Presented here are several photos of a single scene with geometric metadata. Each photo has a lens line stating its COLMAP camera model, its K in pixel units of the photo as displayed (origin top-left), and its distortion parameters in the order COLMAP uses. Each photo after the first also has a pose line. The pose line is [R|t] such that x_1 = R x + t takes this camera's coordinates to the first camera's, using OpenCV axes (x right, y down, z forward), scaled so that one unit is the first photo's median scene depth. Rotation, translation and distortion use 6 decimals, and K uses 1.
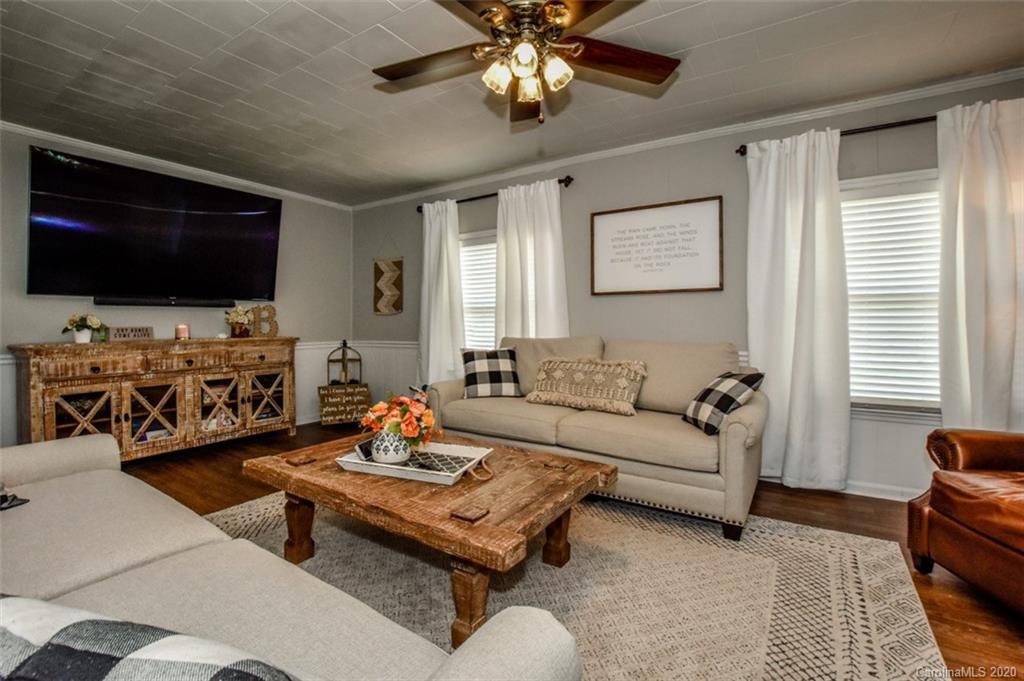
lens RADIAL K [[454.3, 0, 504.0], [0, 454.3, 323.1], [0, 0, 1]] dist [-0.022718, 0.001499]
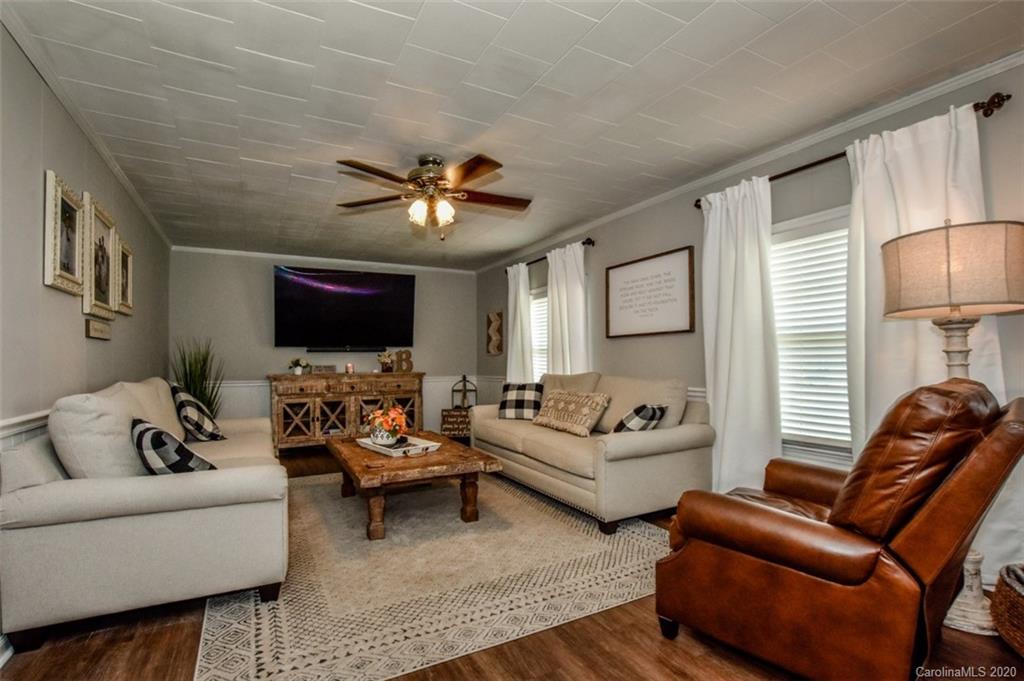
lens RADIAL K [[454.3, 0, 495.1], [0, 454.3, 356.9], [0, 0, 1]] dist [-0.022718, 0.001499]
pose [[0.879118, -0.008459, -0.476530, 0.516298], [0.004554, 0.999946, -0.009347, -0.003563], [0.476583, 0.006047, 0.879109, -0.165985]]
